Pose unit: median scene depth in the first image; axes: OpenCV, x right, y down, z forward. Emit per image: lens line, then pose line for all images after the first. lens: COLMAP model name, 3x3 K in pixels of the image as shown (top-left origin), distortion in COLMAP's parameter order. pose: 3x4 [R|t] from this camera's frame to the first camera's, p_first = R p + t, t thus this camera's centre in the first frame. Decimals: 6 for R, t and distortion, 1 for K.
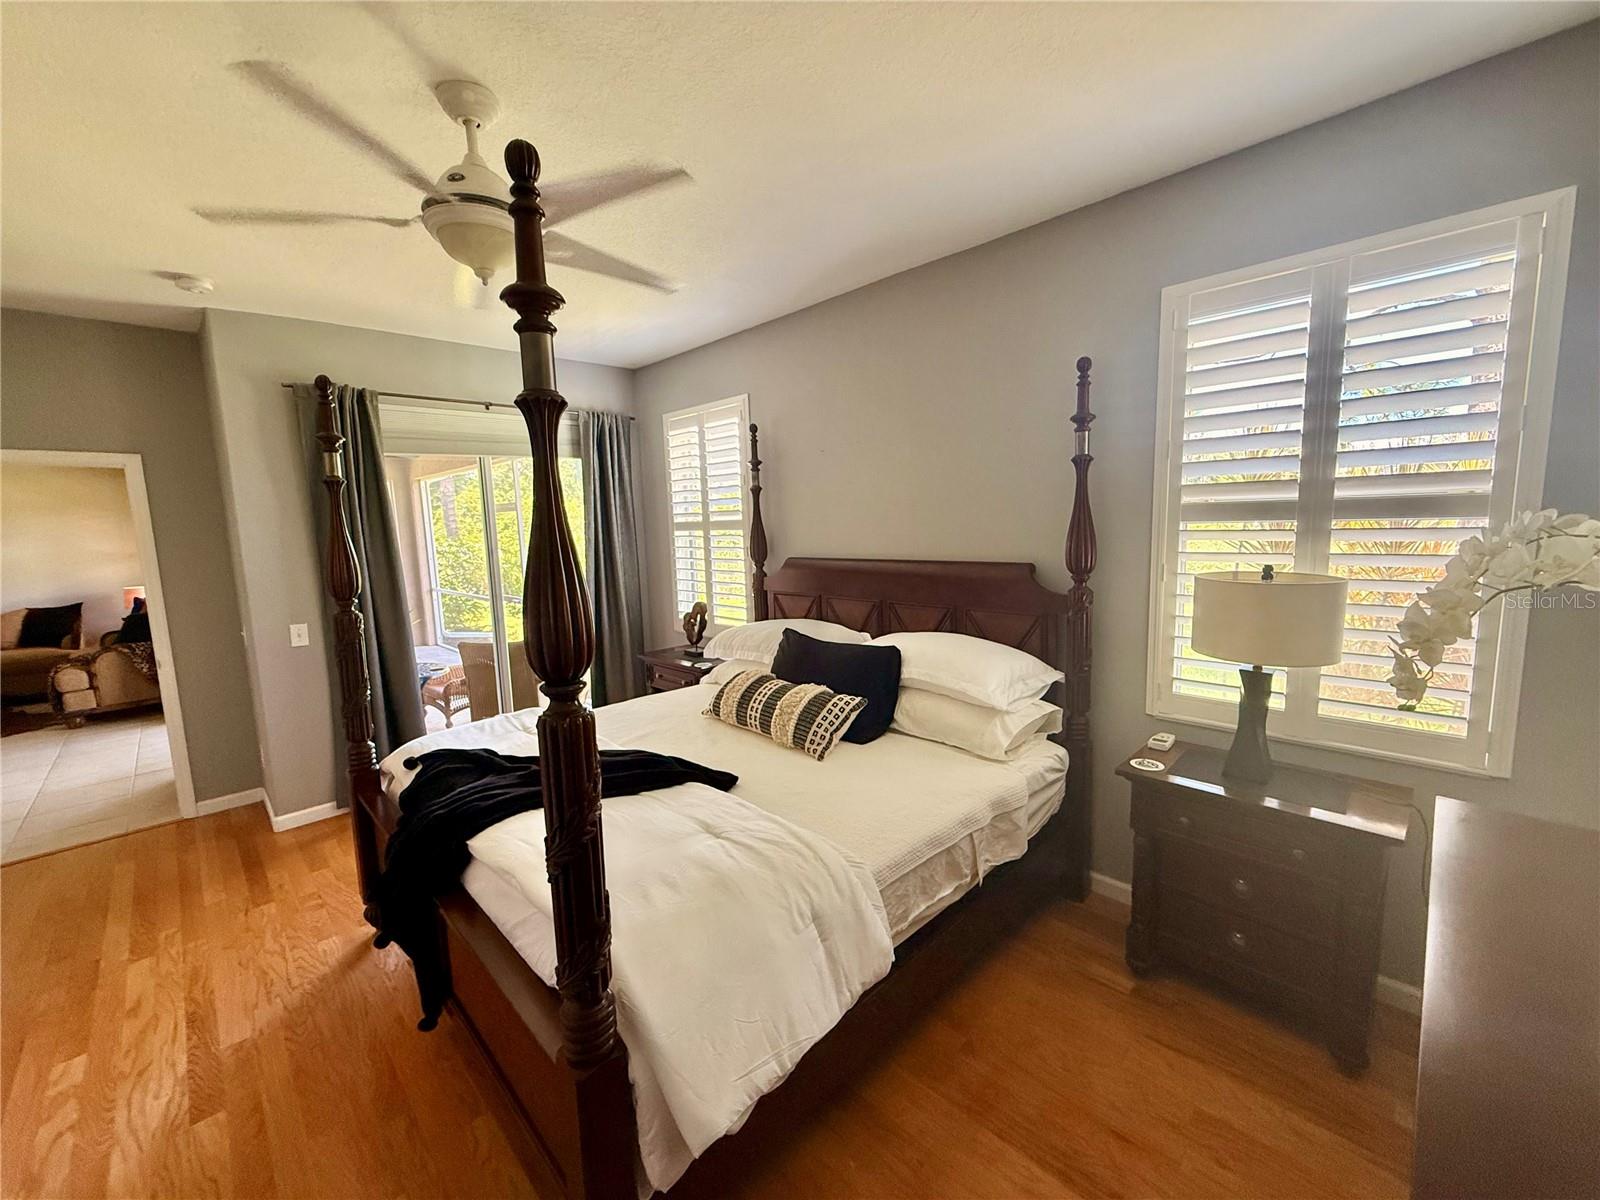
lens RADIAL K [[635.5, 0, 797.6], [0, 635.5, 598.8], [0, 0, 1]] dist [-0.000699, 0.000643]
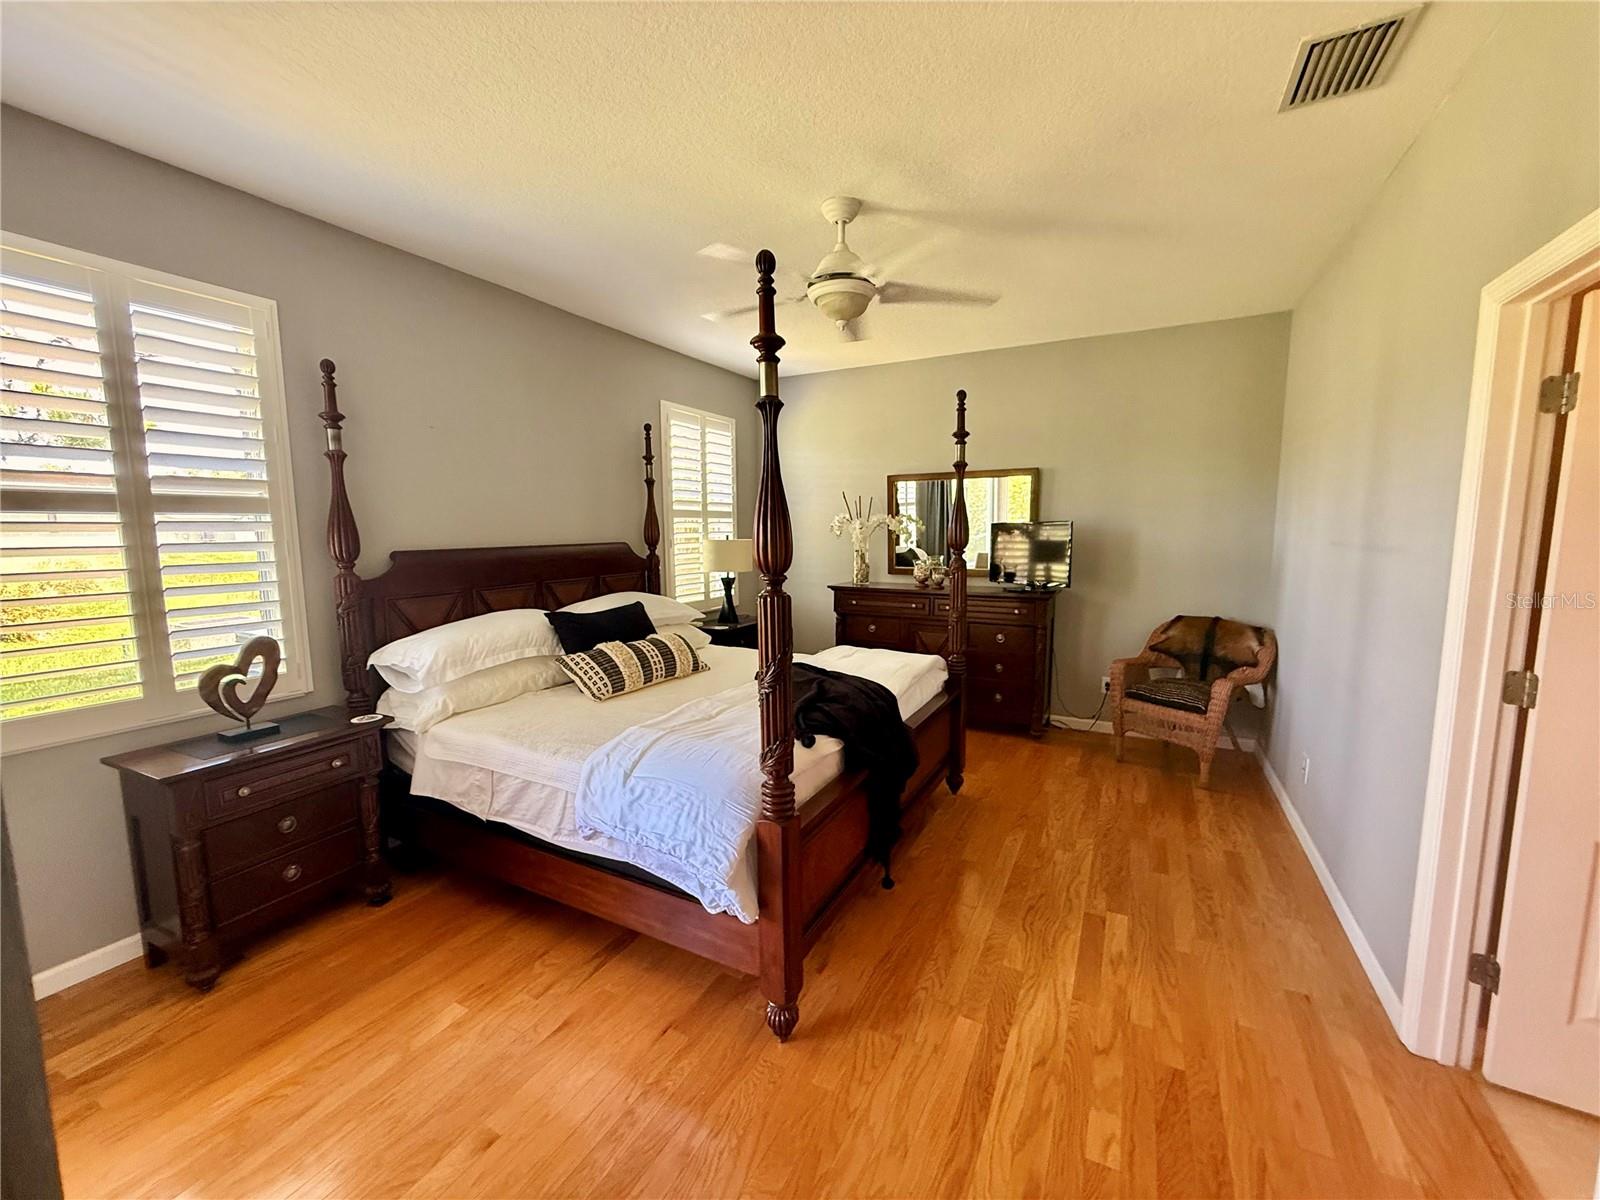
lens RADIAL K [[635.5, 0, 797.6], [0, 635.5, 598.8], [0, 0, 1]] dist [-0.000699, 0.000643]
pose [[-0.294802, -0.074336, 0.952663, -1.454437], [0.141003, 0.982672, 0.120311, -0.055453], [-0.945098, 0.169796, -0.279212, 1.226709]]
